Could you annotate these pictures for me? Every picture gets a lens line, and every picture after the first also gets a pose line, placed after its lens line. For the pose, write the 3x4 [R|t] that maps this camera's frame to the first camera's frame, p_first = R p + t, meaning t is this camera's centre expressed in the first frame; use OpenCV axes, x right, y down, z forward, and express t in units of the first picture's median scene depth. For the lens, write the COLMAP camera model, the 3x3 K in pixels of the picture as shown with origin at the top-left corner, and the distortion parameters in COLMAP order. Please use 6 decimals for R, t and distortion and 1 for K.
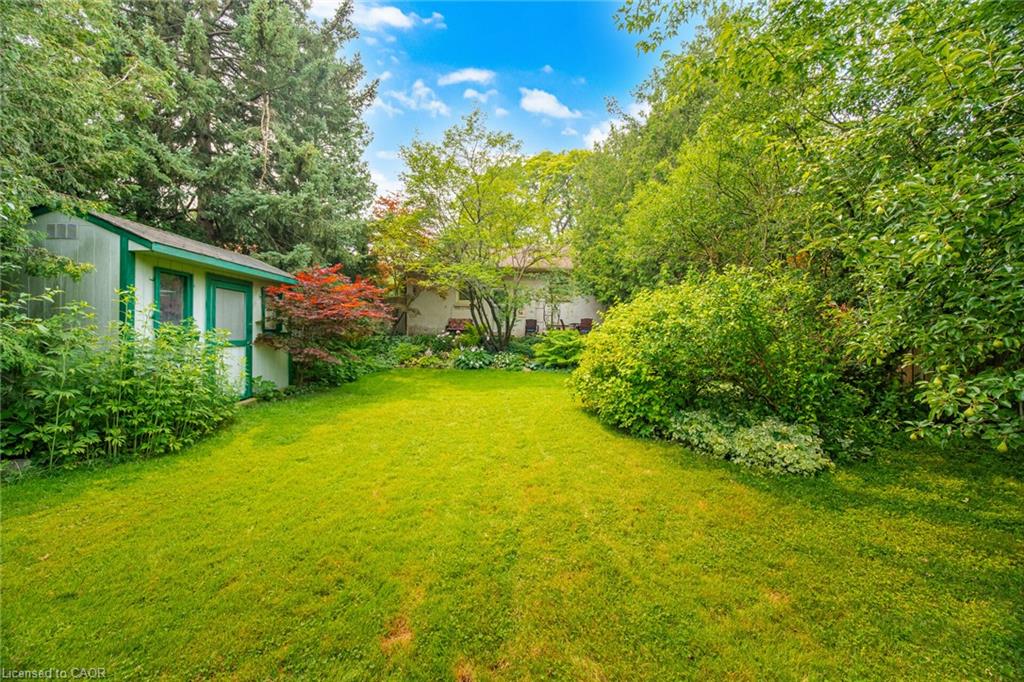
lens RADIAL K [[397.1, 0, 512.0], [0, 397.1, 341.0], [0, 0, 1]] dist [-0.015728, -0.000221]
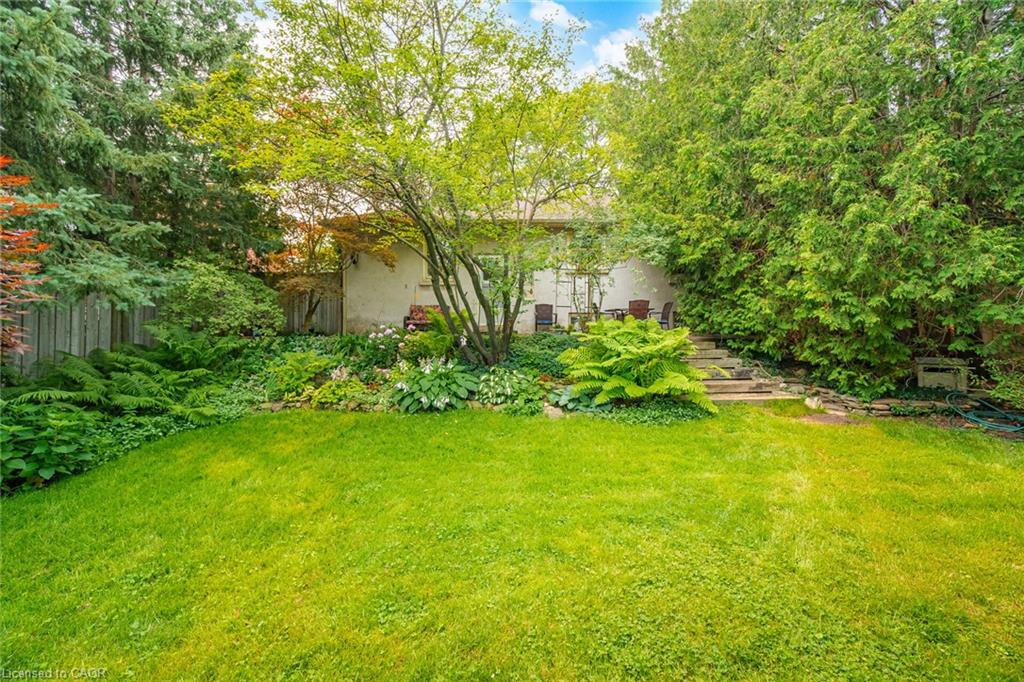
lens RADIAL K [[397.1, 0, 512.0], [0, 397.1, 341.0], [0, 0, 1]] dist [-0.015728, -0.000221]
pose [[0.999777, -0.019732, 0.007584, -0.010166], [0.019580, 0.999618, 0.019523, -0.015134], [-0.007966, -0.019370, 0.999781, 0.564706]]
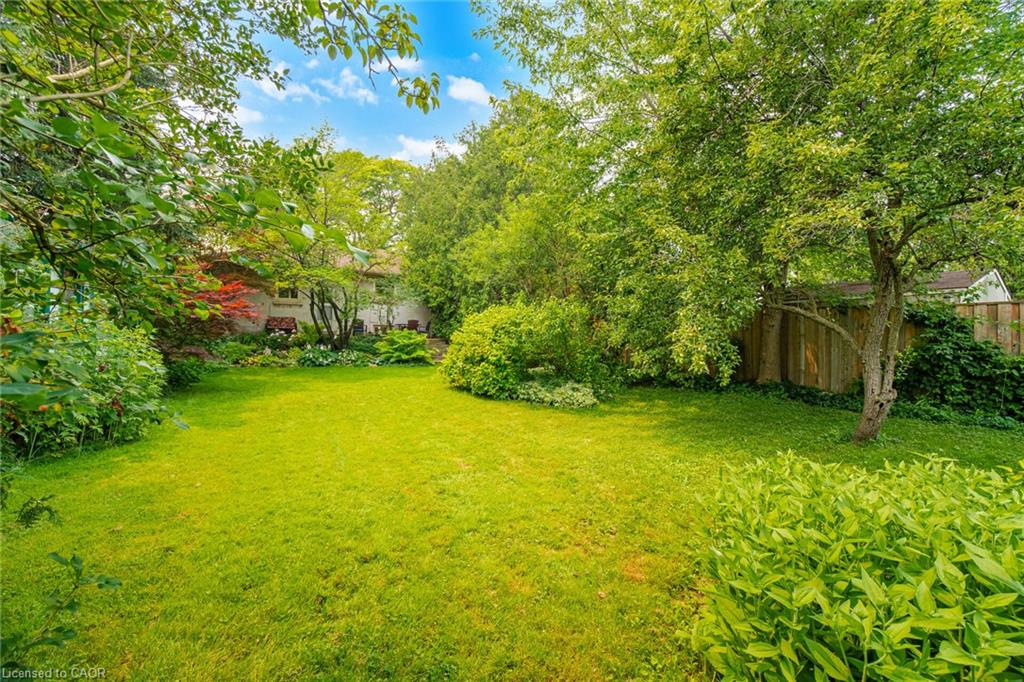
lens RADIAL K [[397.1, 0, 512.0], [0, 397.1, 341.0], [0, 0, 1]] dist [-0.015728, -0.000221]
pose [[0.866909, -0.000799, 0.498465, -0.182889], [0.000267, 0.999999, 0.001138, 0.002744], [-0.498466, -0.000853, 0.866909, -0.170217]]
